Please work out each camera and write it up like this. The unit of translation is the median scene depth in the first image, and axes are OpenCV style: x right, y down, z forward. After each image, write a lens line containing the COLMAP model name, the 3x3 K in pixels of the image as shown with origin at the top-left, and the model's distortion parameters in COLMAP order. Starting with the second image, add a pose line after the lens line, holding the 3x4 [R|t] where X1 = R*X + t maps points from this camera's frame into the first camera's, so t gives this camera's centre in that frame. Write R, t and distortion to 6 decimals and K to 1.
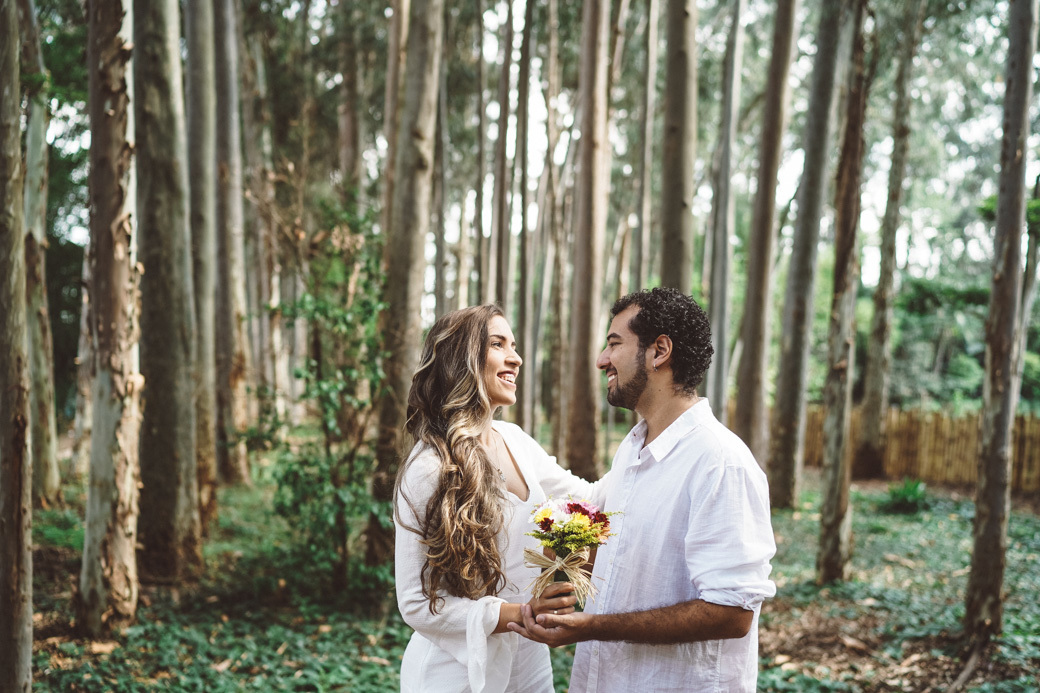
lens RADIAL K [[1064.6, 0, 520.0], [0, 1064.6, 346.5], [0, 0, 1]] dist [0.003112, -0.017791]
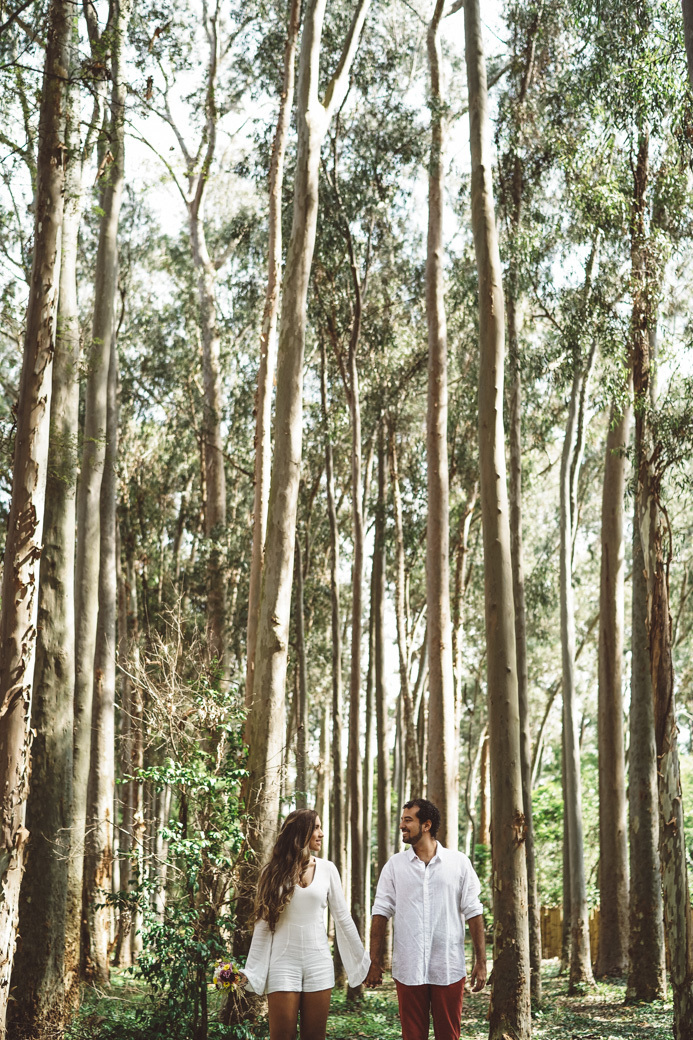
lens RADIAL K [[1065.4, 0, 346.5], [0, 1065.4, 520.0], [0, 0, 1]] dist [-0.027382, 0.051651]
pose [[0.998992, -0.037551, -0.024602, 0.015443], [0.026929, 0.939725, -0.340869, 0.098695], [0.035919, 0.339863, 0.939789, -0.128730]]
